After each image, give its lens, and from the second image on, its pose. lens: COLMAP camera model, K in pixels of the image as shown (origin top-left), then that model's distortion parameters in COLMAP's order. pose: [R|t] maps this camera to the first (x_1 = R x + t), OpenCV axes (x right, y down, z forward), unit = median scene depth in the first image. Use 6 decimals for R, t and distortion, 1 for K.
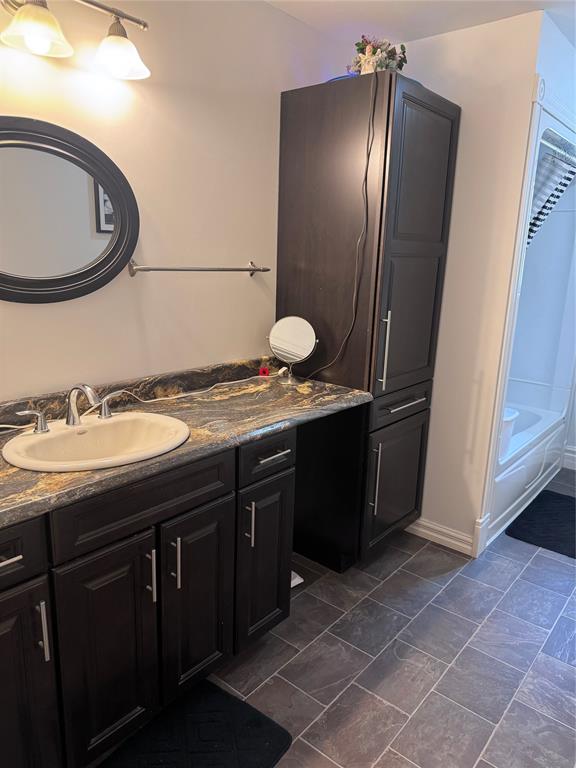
lens RADIAL K [[538.9, 0, 291.9], [0, 538.9, 385.8], [0, 0, 1]] dist [0.040939, -0.053398]
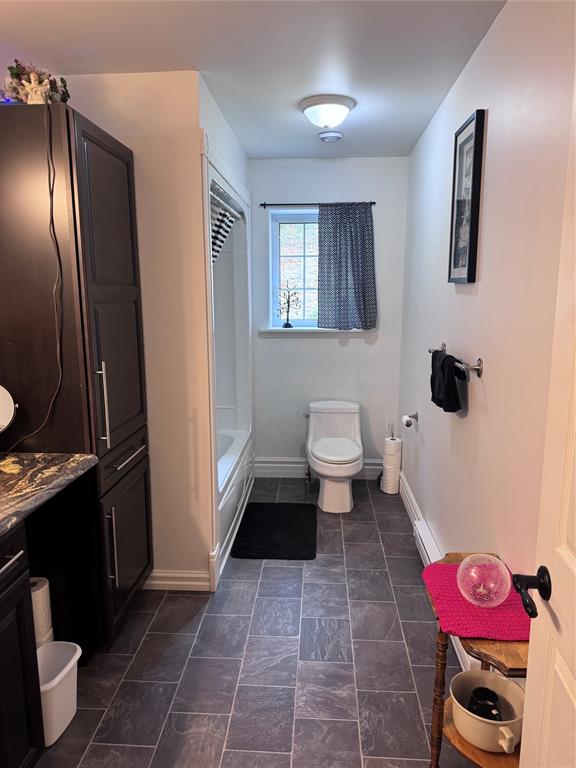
lens RADIAL K [[538.9, 0, 285.5], [0, 538.9, 384.1], [0, 0, 1]] dist [0.040939, -0.053398]
pose [[0.808543, -0.136470, 0.572393, -0.100220], [0.165739, 0.986169, 0.001006, -0.052909], [-0.564614, 0.094054, 0.819979, 0.078955]]
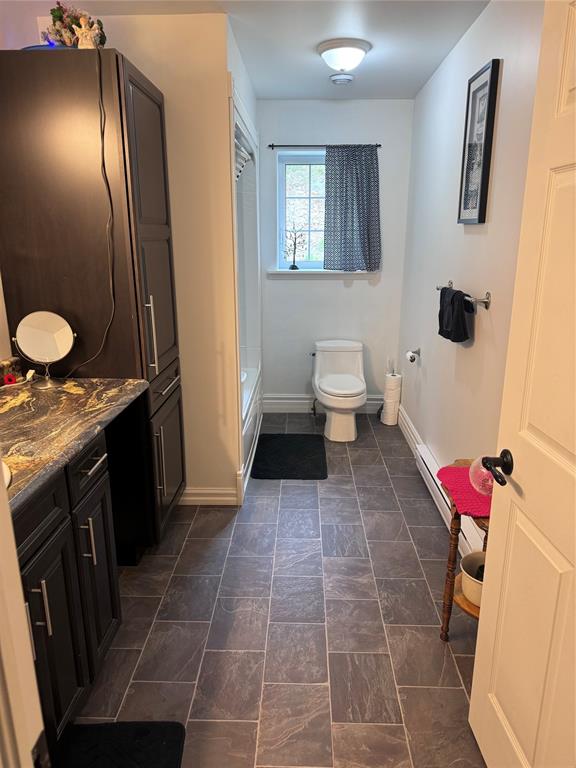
lens RADIAL K [[538.9, 0, 288.2], [0, 538.9, 383.7], [0, 0, 1]] dist [0.040939, -0.053398]
pose [[0.787132, -0.195601, 0.584947, -0.244149], [0.168221, 0.980509, 0.101507, -0.037724], [-0.593401, 0.018501, 0.804694, 0.039387]]
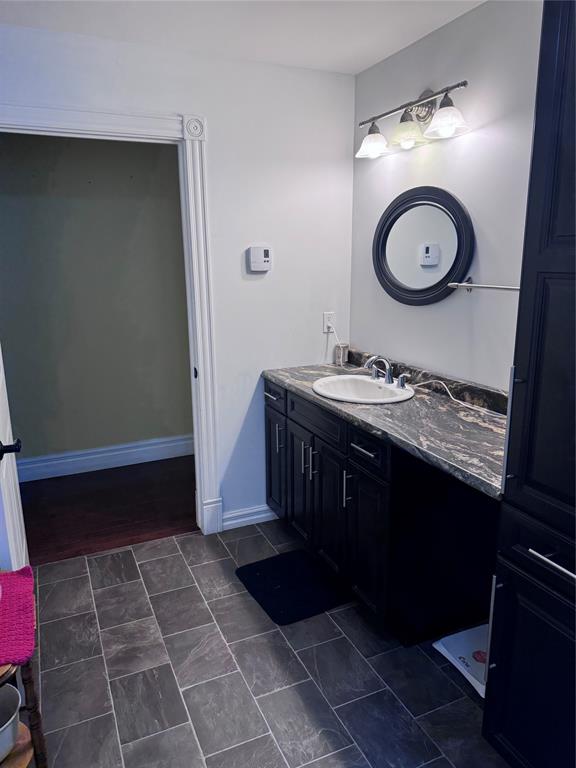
lens RADIAL K [[538.9, 0, 286.4], [0, 538.9, 379.1], [0, 0, 1]] dist [0.040939, -0.053398]
pose [[-0.431715, 0.176232, -0.884627, 0.847163], [-0.212715, 0.933177, 0.289713, -0.253457], [0.876570, 0.313247, -0.365379, 1.024793]]
